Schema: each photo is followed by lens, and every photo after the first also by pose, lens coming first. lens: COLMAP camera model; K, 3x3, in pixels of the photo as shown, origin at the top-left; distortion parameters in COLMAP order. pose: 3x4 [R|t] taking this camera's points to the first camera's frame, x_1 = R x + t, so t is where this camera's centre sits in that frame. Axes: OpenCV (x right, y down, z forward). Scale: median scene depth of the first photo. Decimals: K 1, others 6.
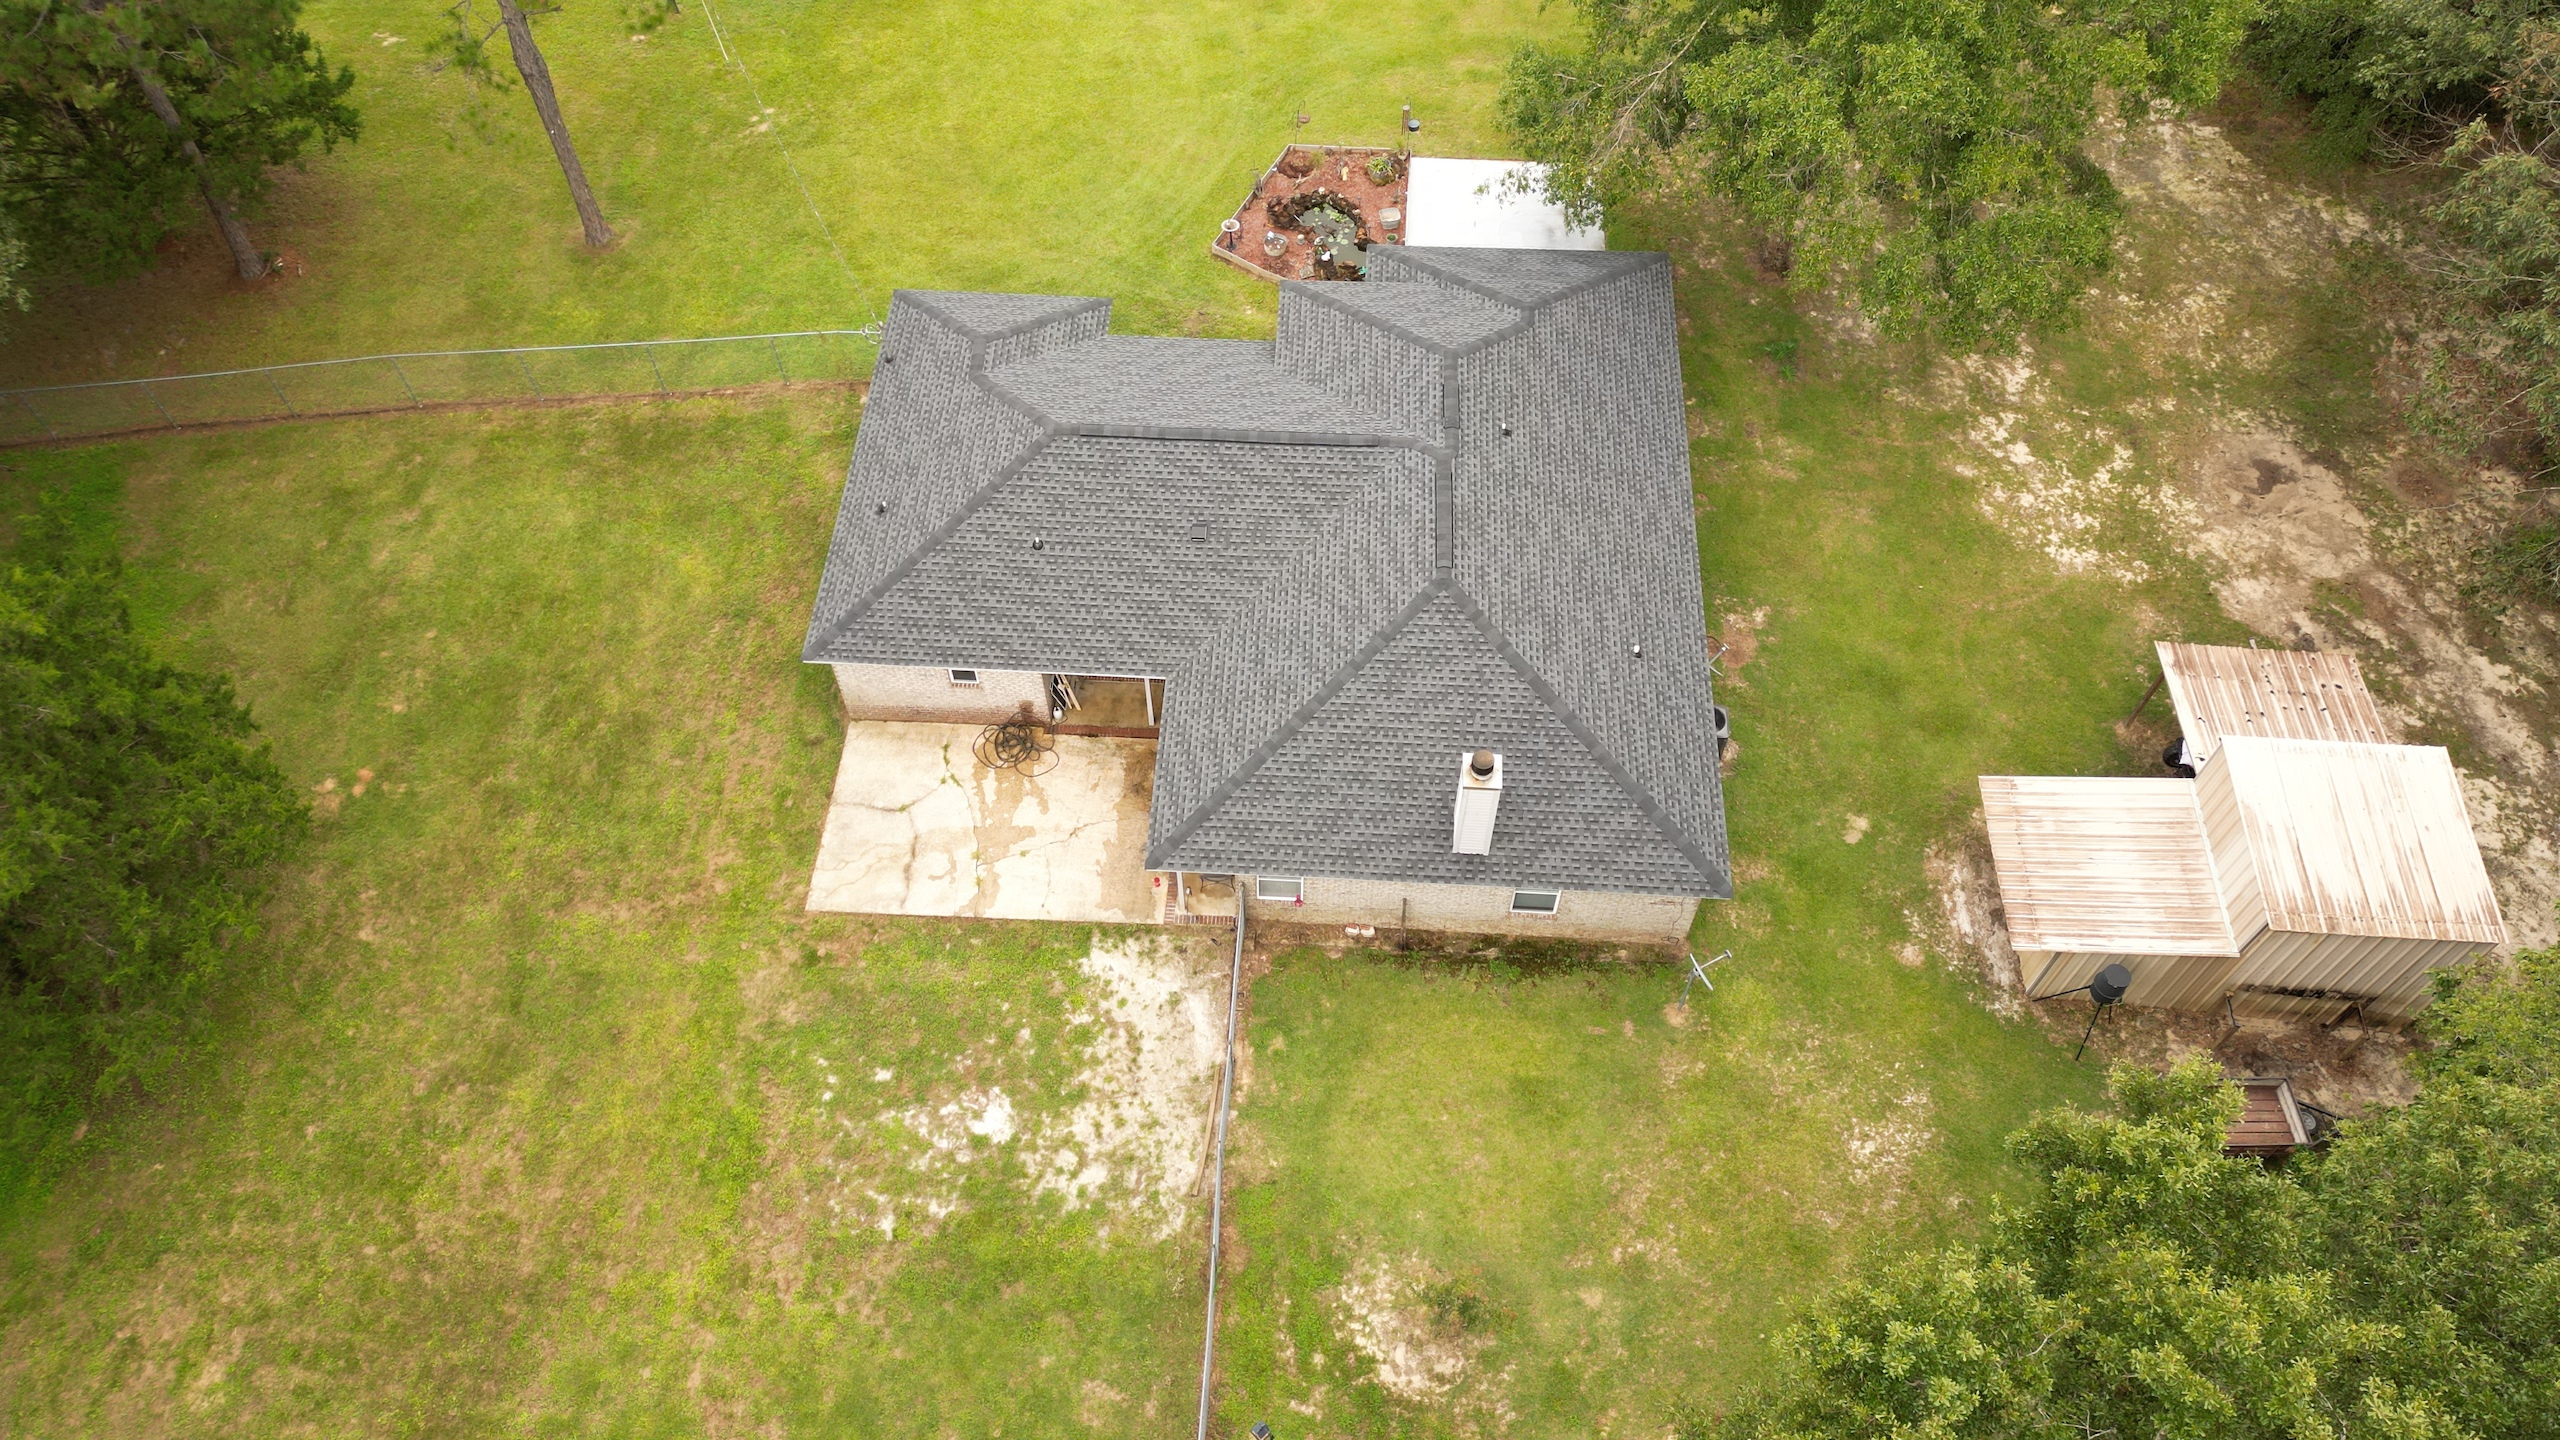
lens RADIAL K [[1802.8, 0, 1281.8], [0, 1802.8, 721.1], [0, 0, 1]] dist [0.068126, -0.064113]
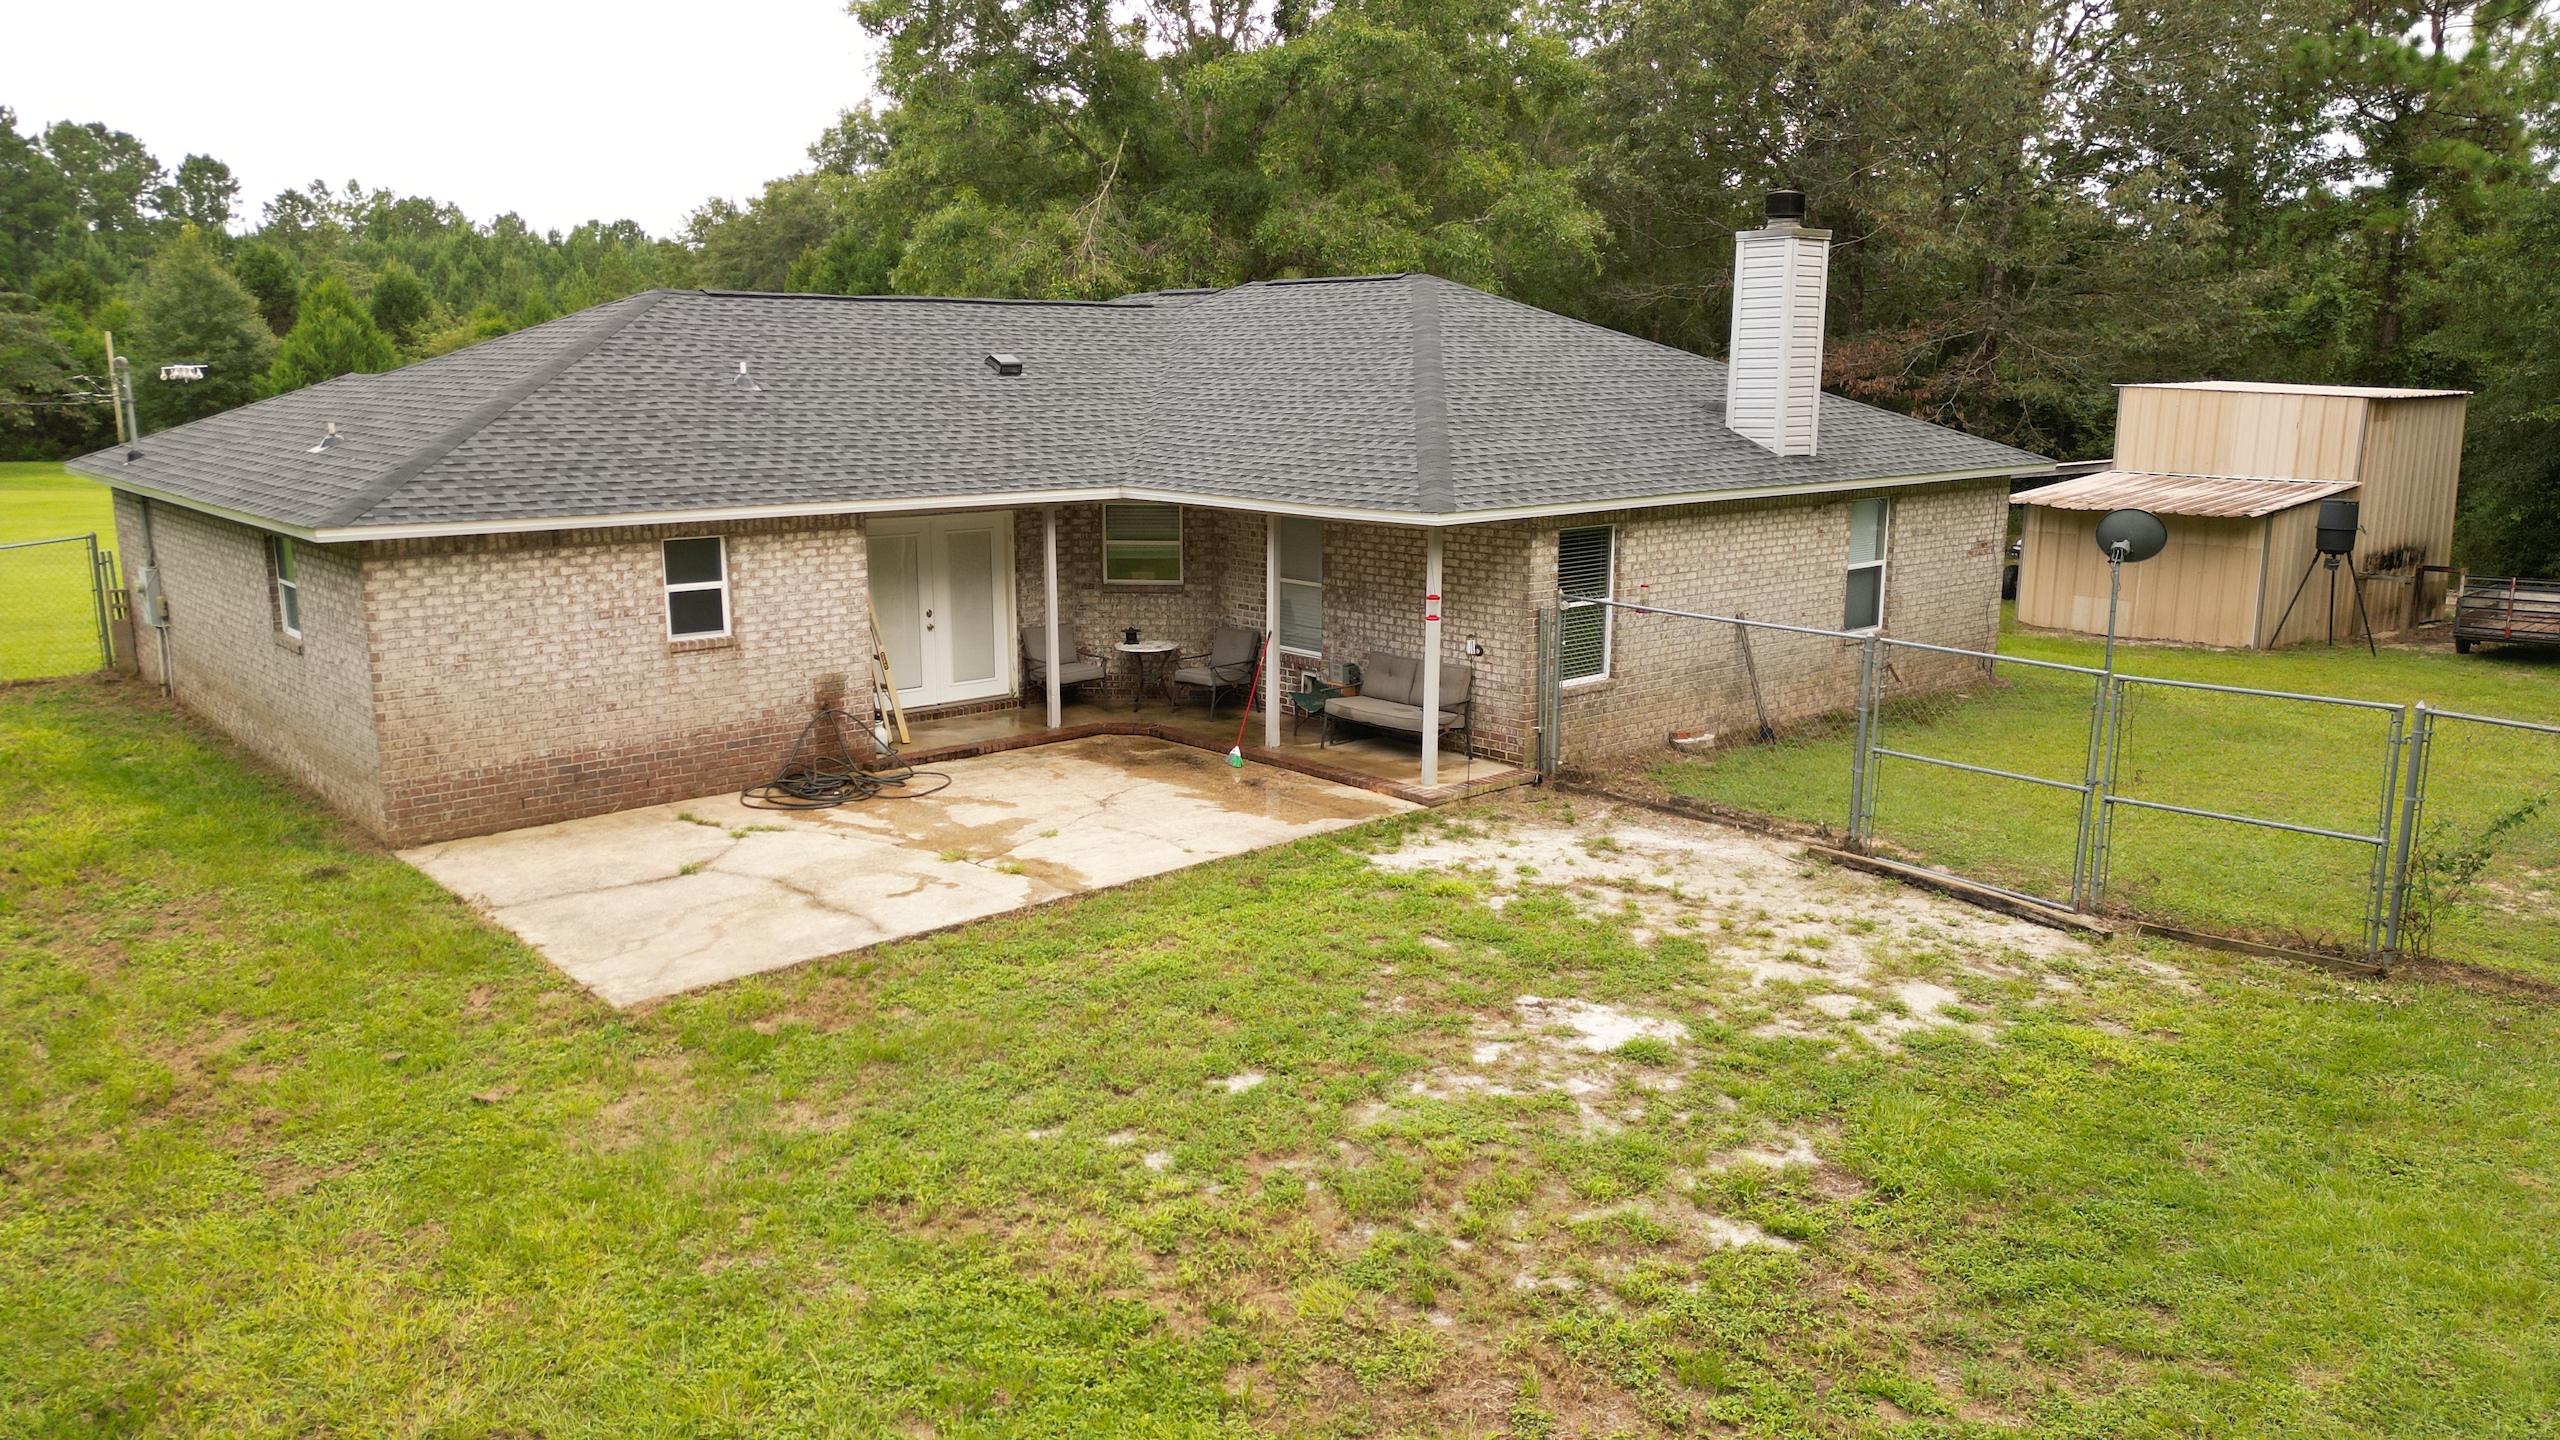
lens RADIAL K [[1802.8, 0, 1276.3], [0, 1802.8, 720.6], [0, 0, 1]] dist [0.068126, -0.064113]
pose [[0.712943, -0.131652, 0.688753, -0.413211], [0.573531, 0.674605, -0.464727, 0.296419], [-0.403454, 0.726344, 0.556461, 0.790929]]
